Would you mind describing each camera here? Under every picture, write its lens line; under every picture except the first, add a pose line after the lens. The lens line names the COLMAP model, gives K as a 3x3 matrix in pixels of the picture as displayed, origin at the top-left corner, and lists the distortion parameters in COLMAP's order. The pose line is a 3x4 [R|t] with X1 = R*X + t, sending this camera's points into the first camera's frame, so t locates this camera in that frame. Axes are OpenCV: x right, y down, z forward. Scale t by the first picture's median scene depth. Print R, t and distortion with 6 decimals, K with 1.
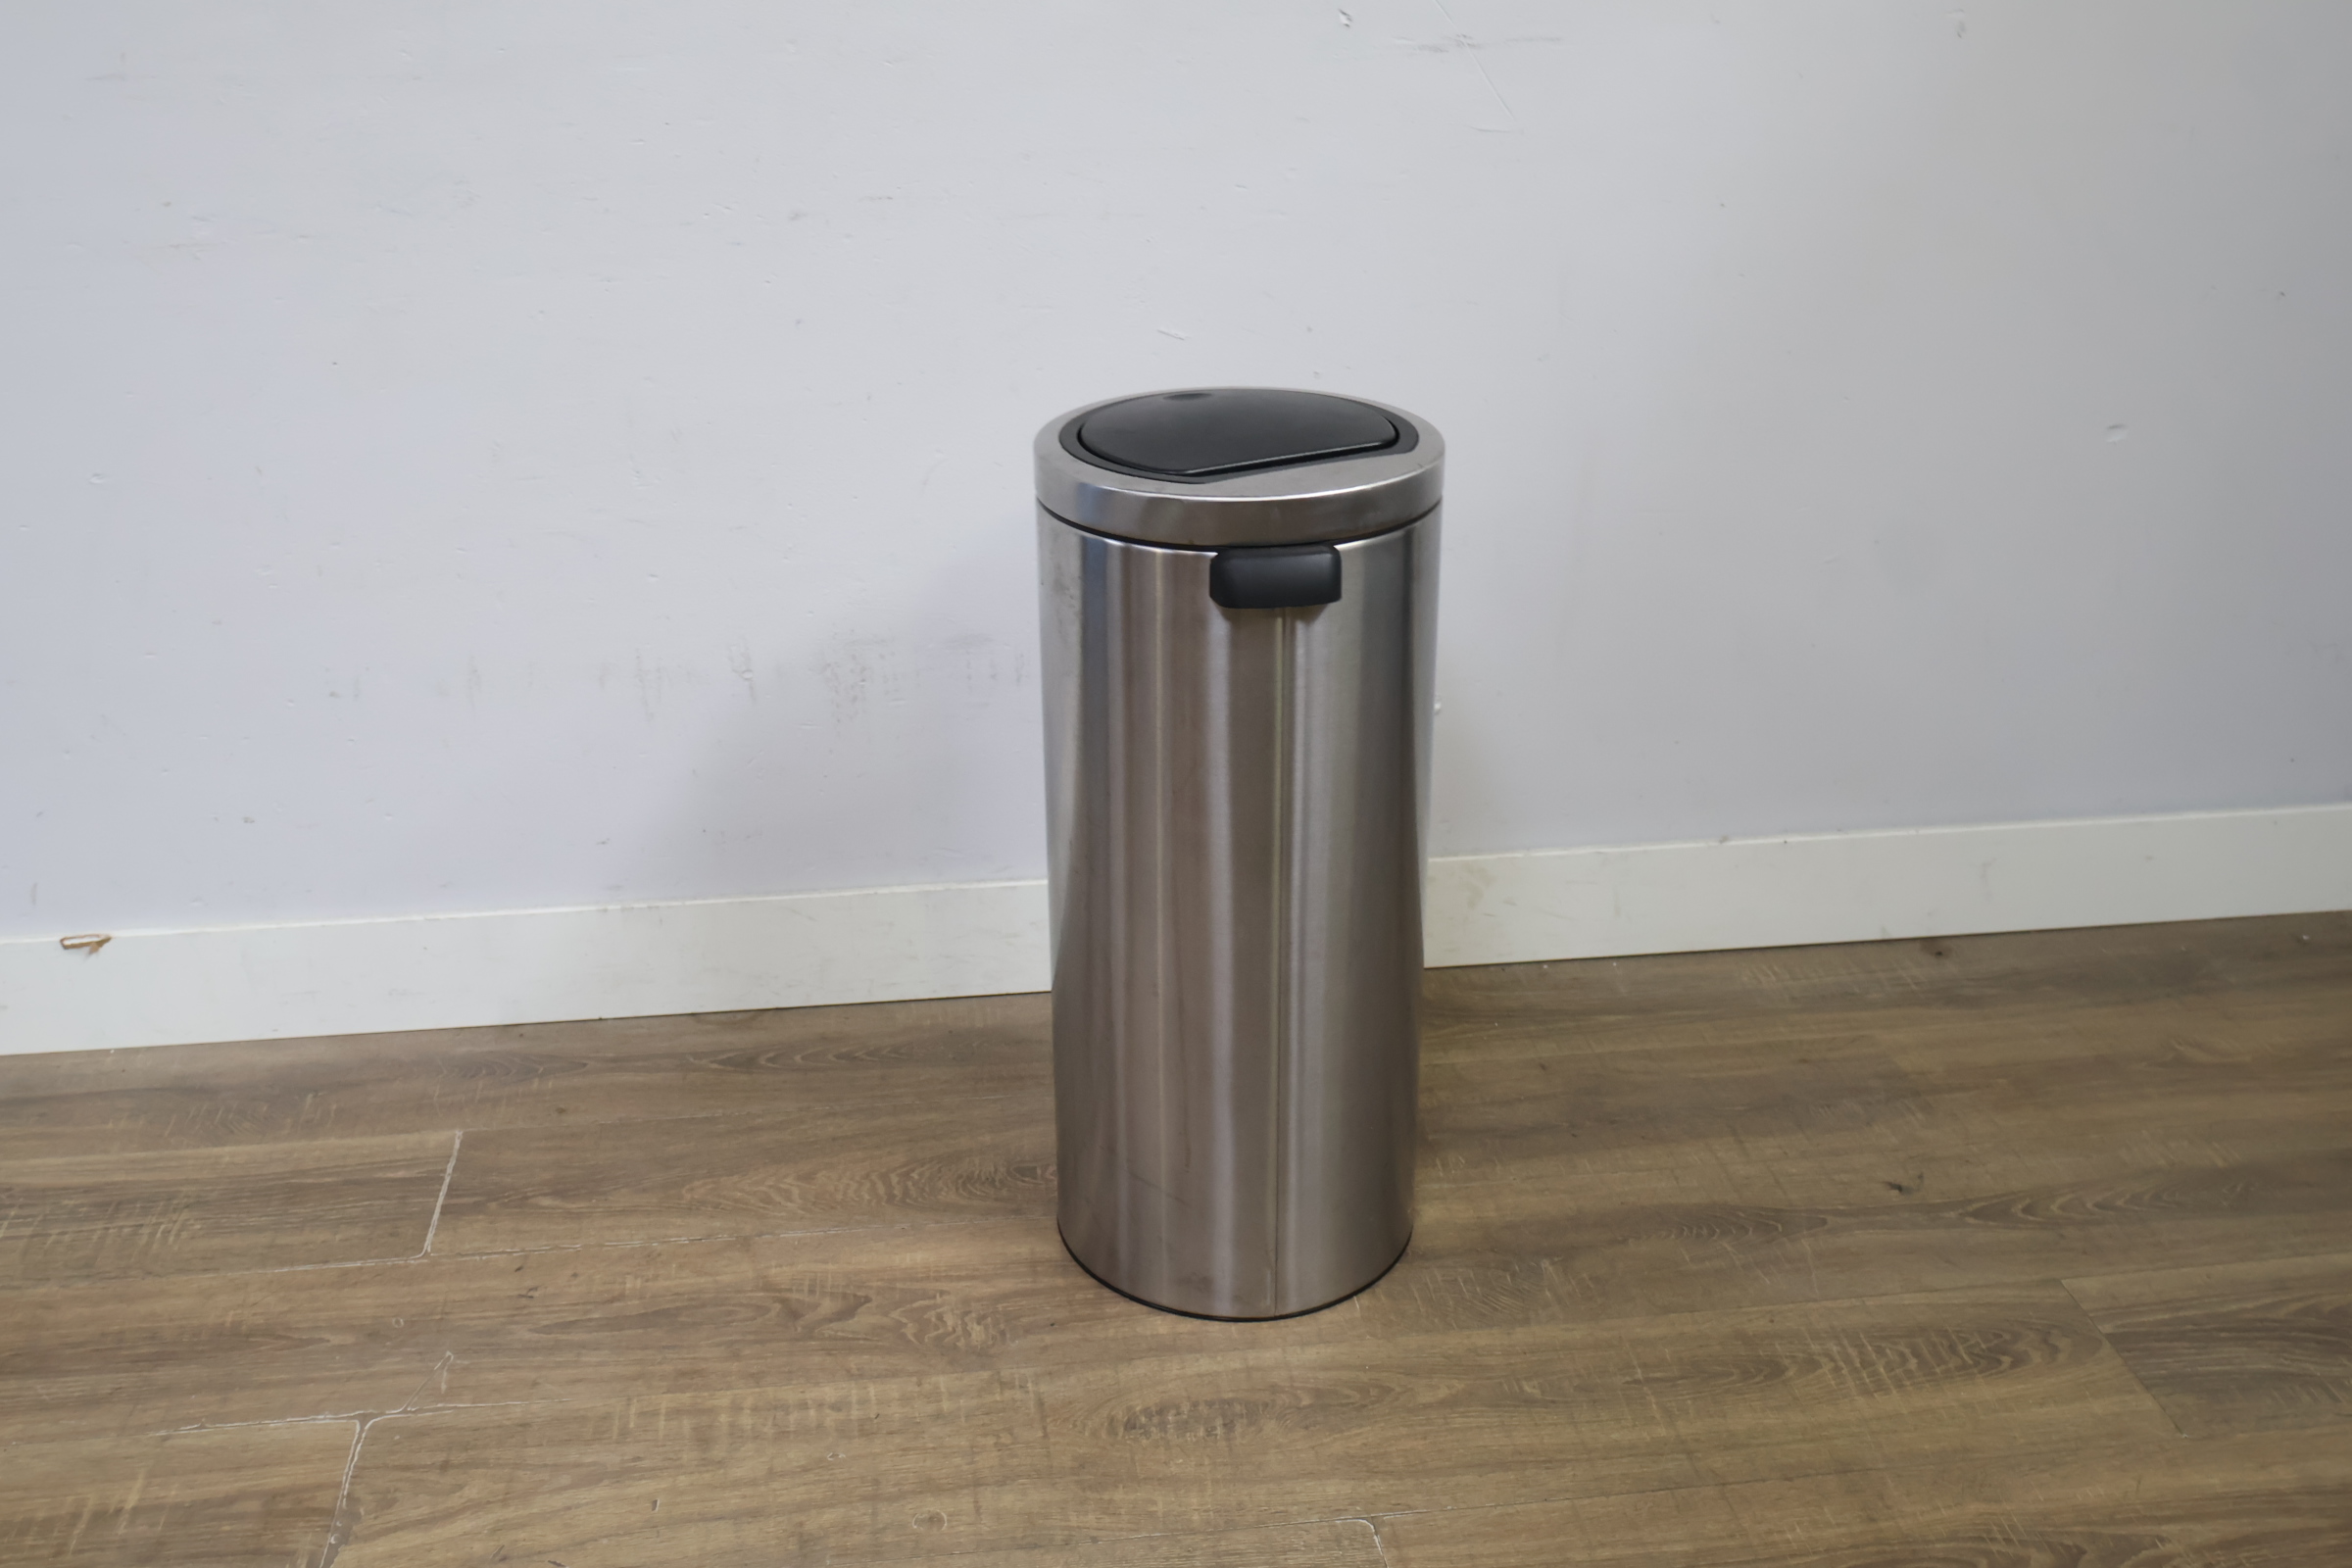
lens RADIAL K [[2357.8, 0, 1163.0], [0, 2357.8, 778.2], [0, 0, 1]] dist [-0.006883, 0.000000]
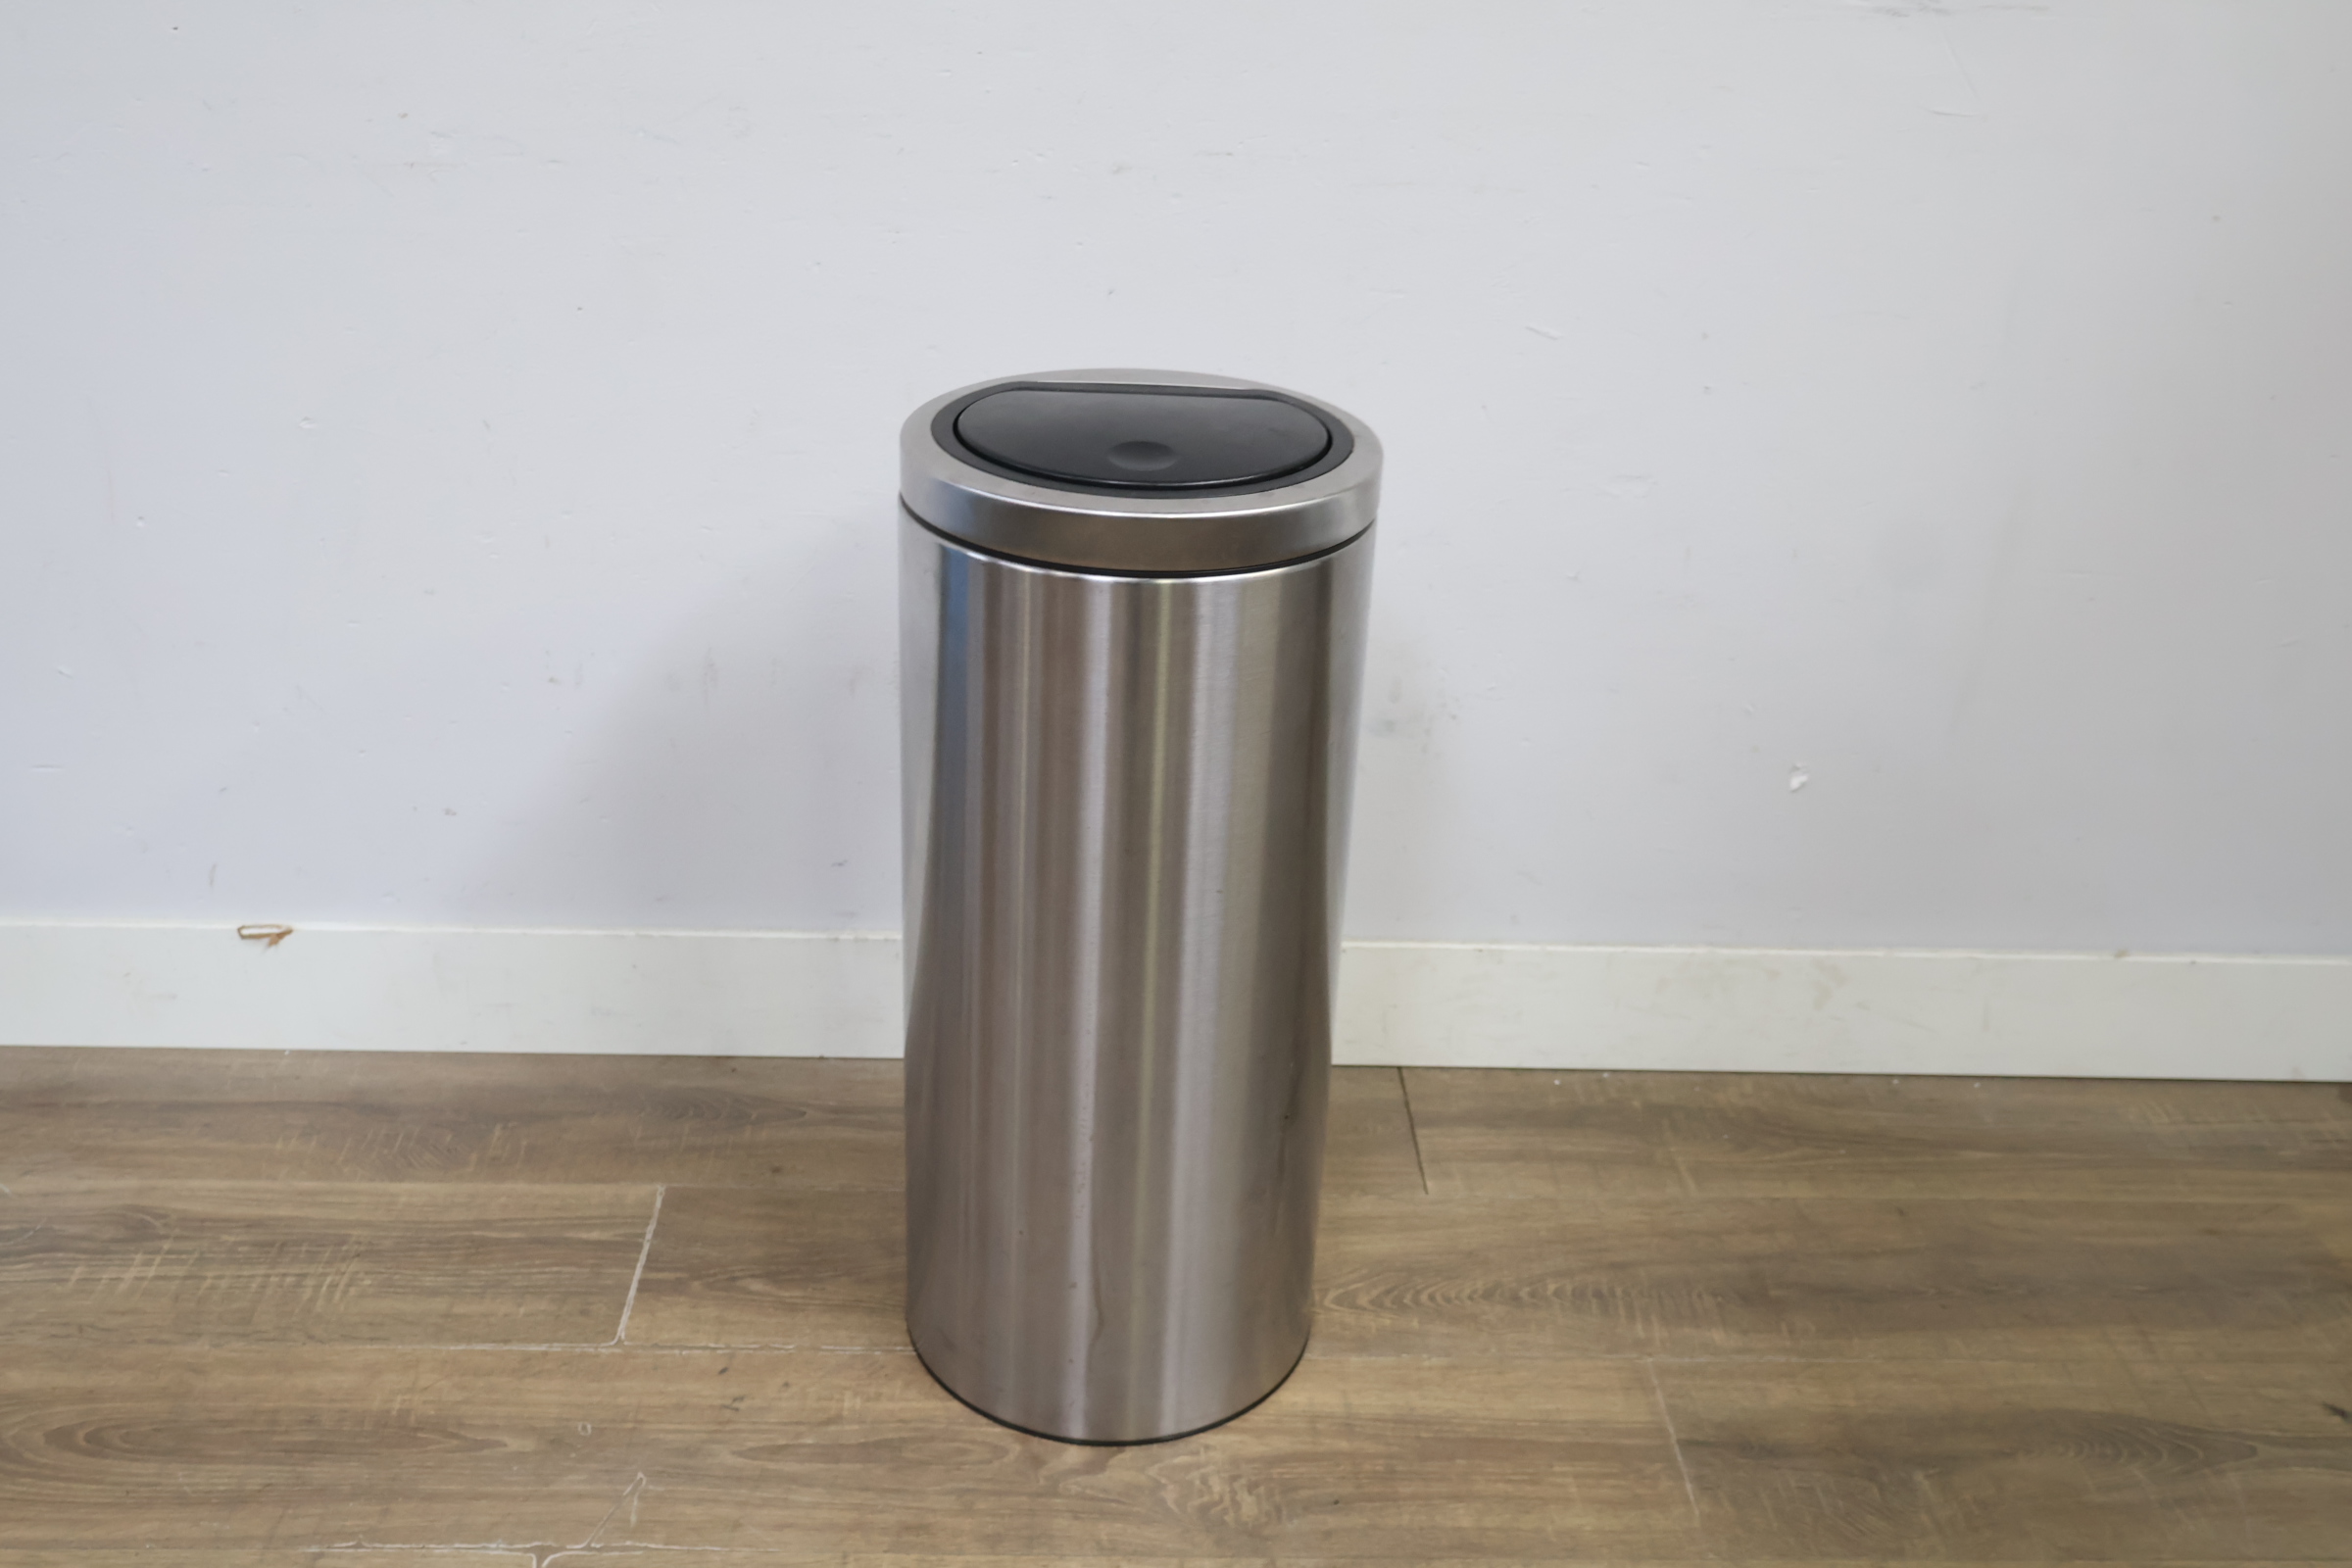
lens RADIAL K [[2357.8, 0, 1167.7], [0, 2357.8, 786.3], [0, 0, 1]] dist [-0.006883, 0.000000]
pose [[0.994802, 0.075847, -0.067946, -0.065277], [-0.073222, 0.996500, 0.040317, -0.053124], [0.070766, -0.035133, 0.996874, 0.146400]]
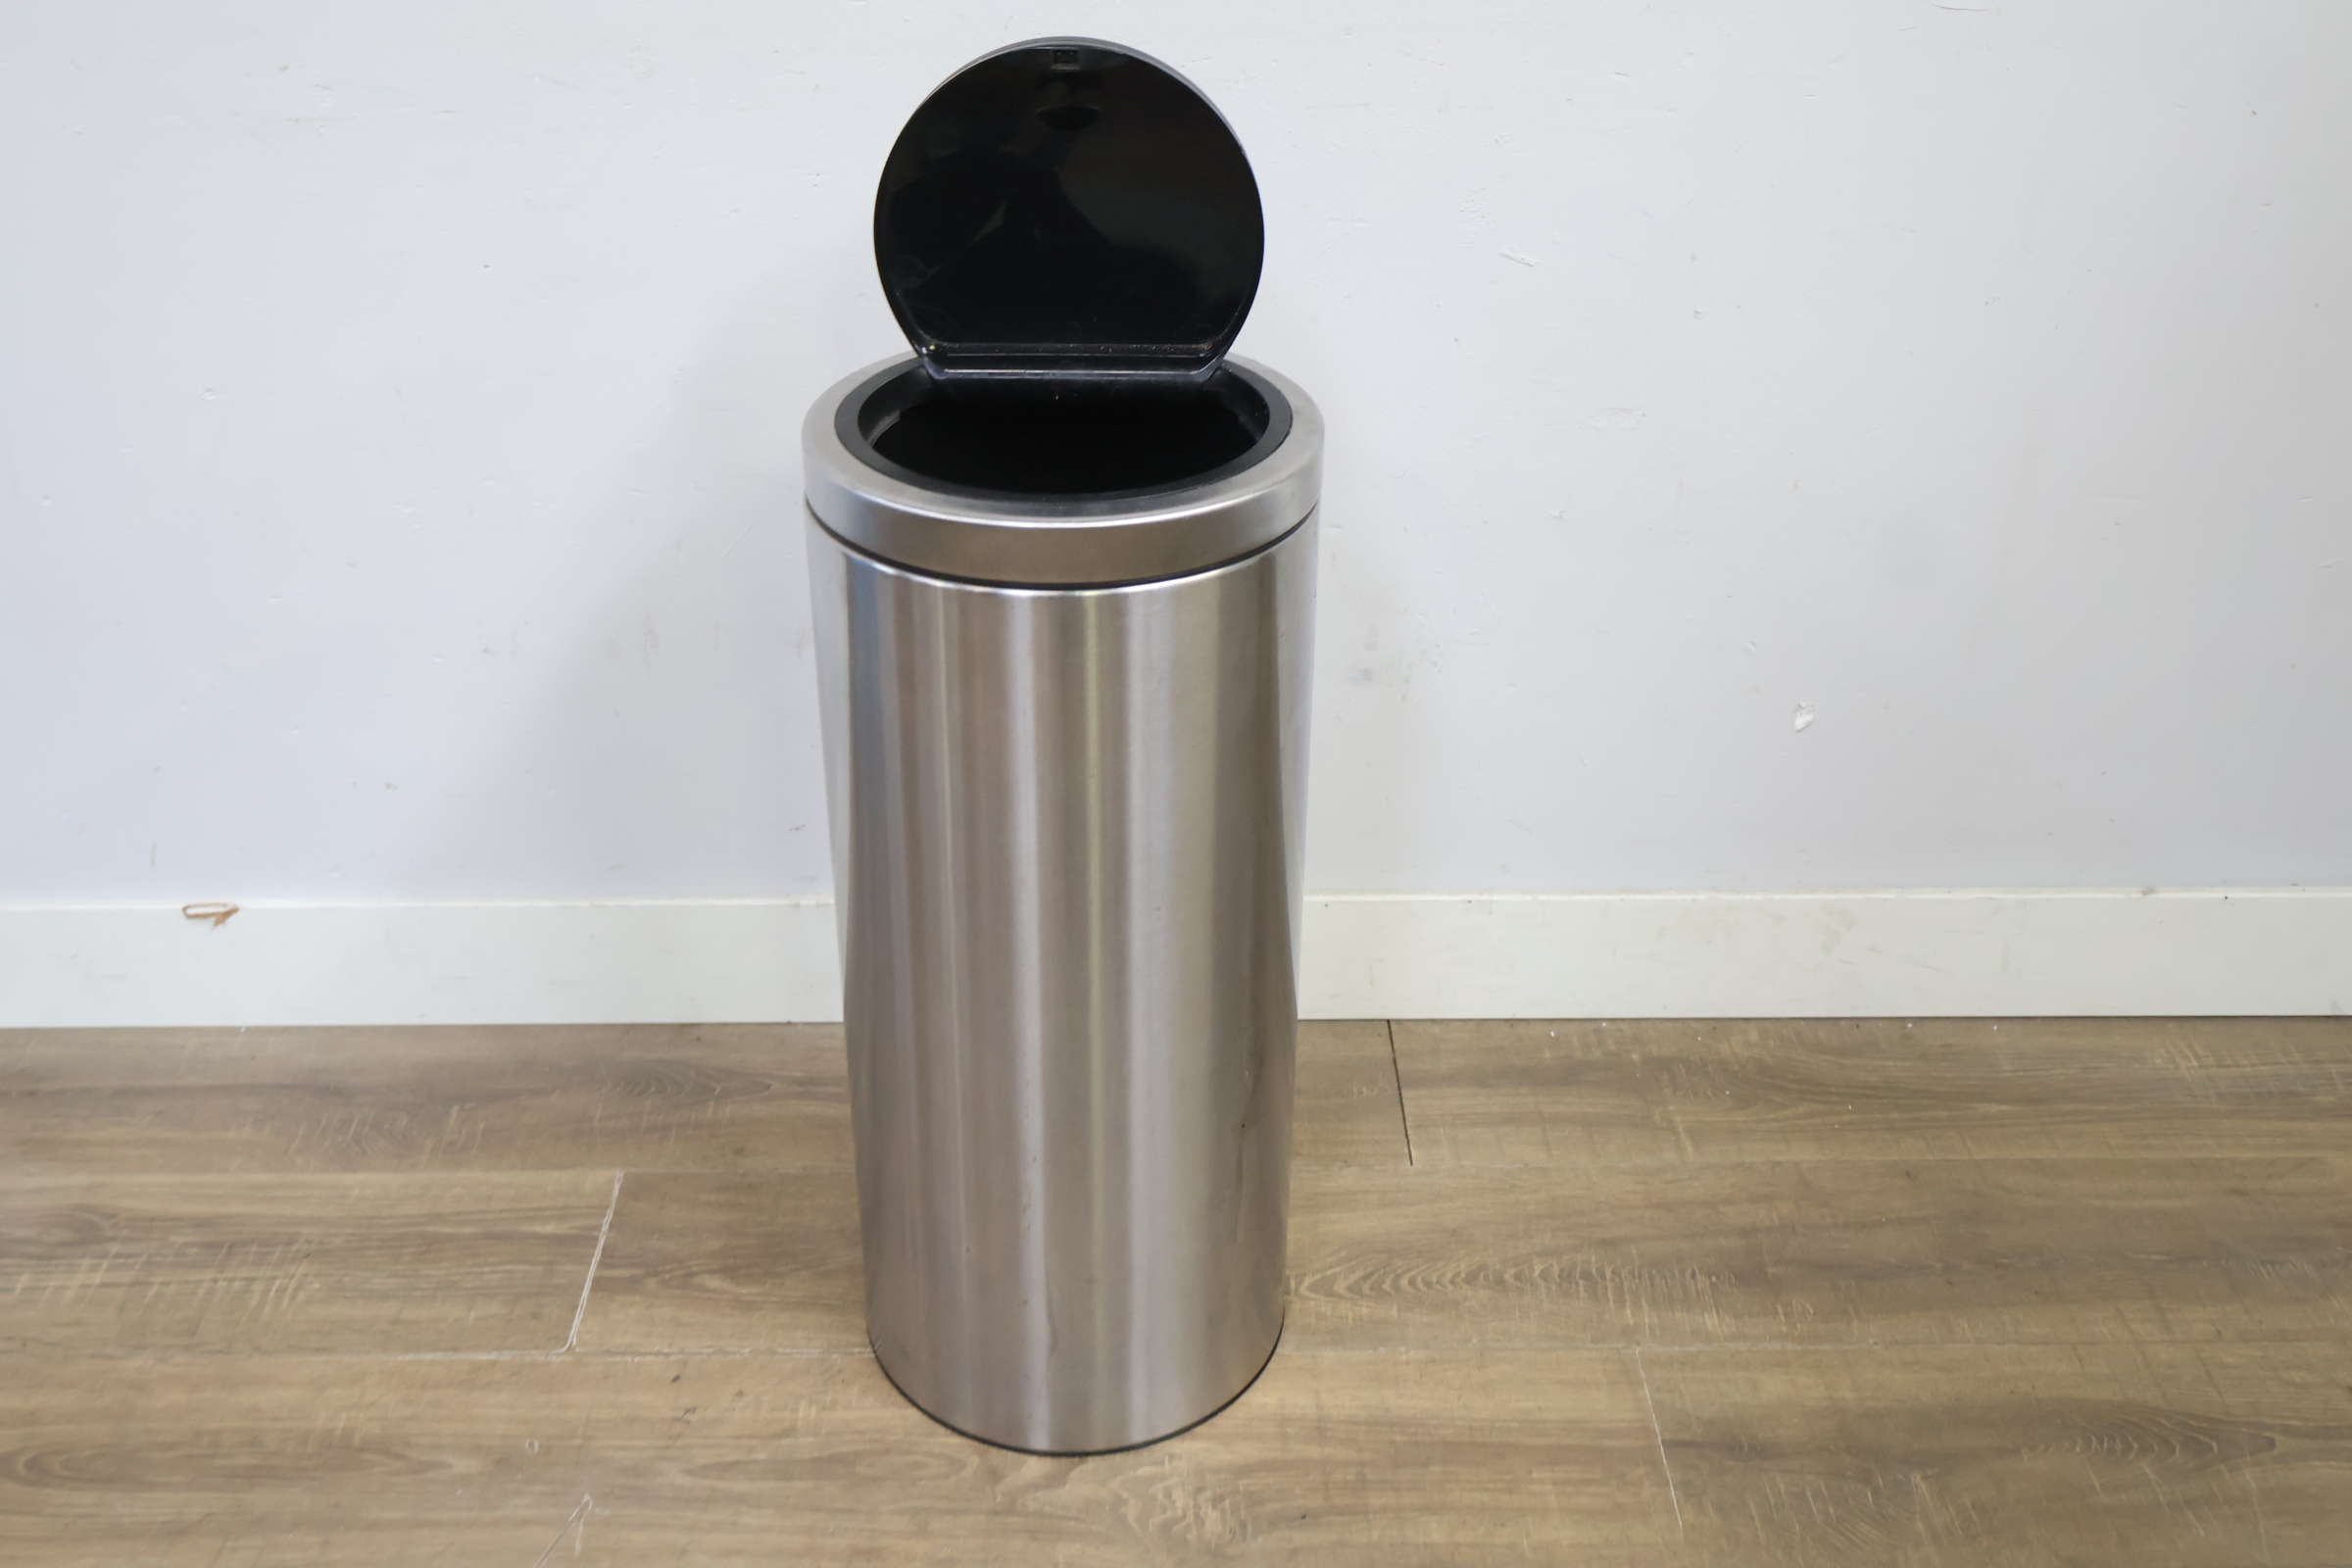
lens RADIAL K [[2357.8, 0, 1159.0], [0, 2357.8, 786.1], [0, 0, 1]] dist [-0.006883, 0.000000]
pose [[0.993757, 0.060357, -0.093835, -0.033293], [-0.048508, 0.991122, 0.123790, -0.113387], [0.100473, -0.118465, 0.987862, 0.200946]]
